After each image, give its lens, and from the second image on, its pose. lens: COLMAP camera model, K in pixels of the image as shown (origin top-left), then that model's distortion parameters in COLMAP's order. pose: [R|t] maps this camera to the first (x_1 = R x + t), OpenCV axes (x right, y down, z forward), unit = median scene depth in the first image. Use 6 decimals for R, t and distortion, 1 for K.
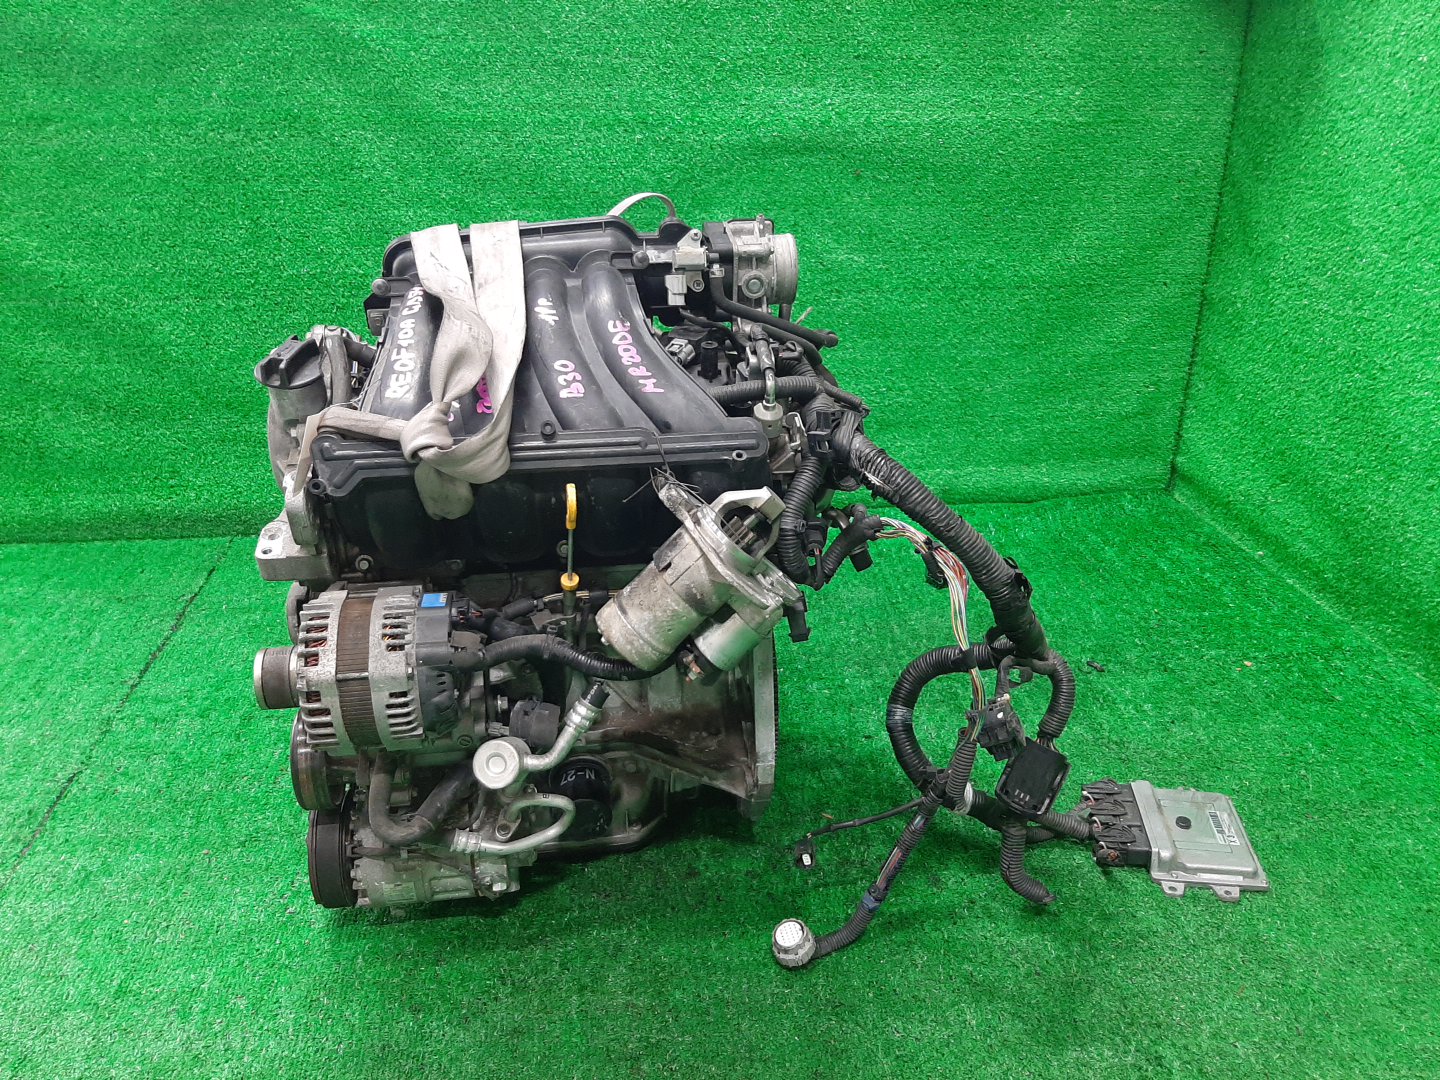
lens RADIAL K [[1127.6, 0, 722.4], [0, 1127.6, 545.1], [0, 0, 1]] dist [-0.014454, -0.022060]
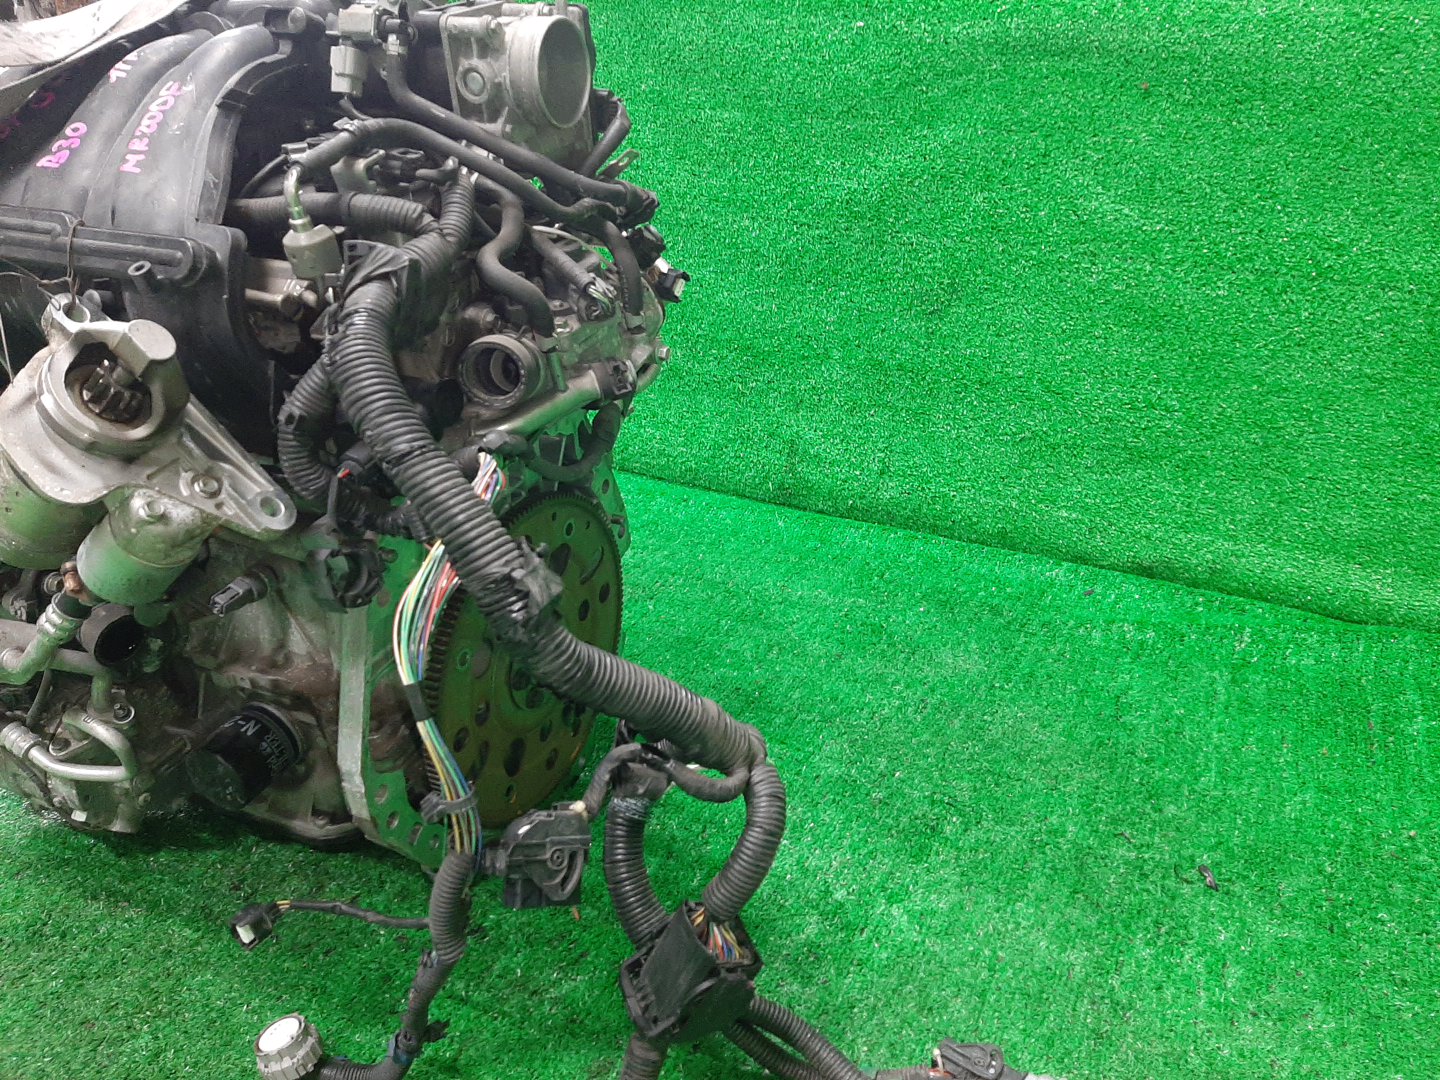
lens RADIAL K [[1127.6, 0, 714.6], [0, 1127.6, 539.8], [0, 0, 1]] dist [-0.014454, -0.022060]
pose [[0.844481, 0.239716, -0.478945, 0.485476], [-0.252549, 0.966814, 0.038602, -0.029164], [0.472304, 0.088358, 0.876996, 0.470695]]
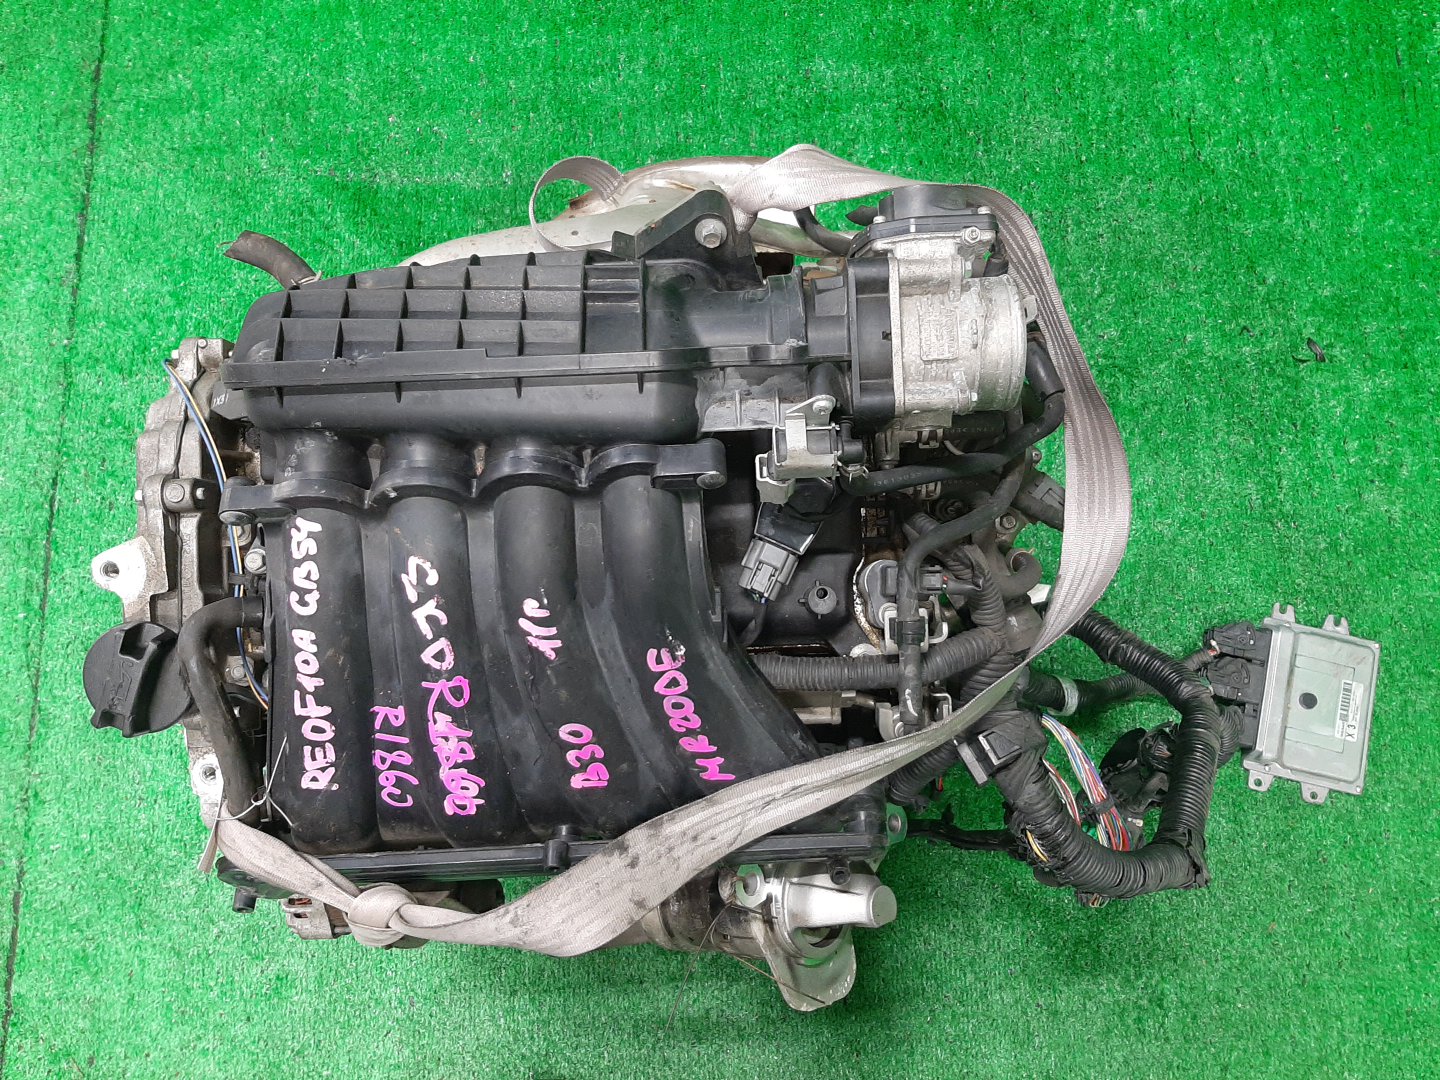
lens RADIAL K [[1127.6, 0, 727.3], [0, 1127.6, 542.4], [0, 0, 1]] dist [-0.014454, -0.022060]
pose [[0.995025, 0.097147, -0.022073, -0.043342], [-0.037894, 0.573984, 0.817989, -0.570918], [0.092135, -0.813084, 0.574810, 0.584655]]
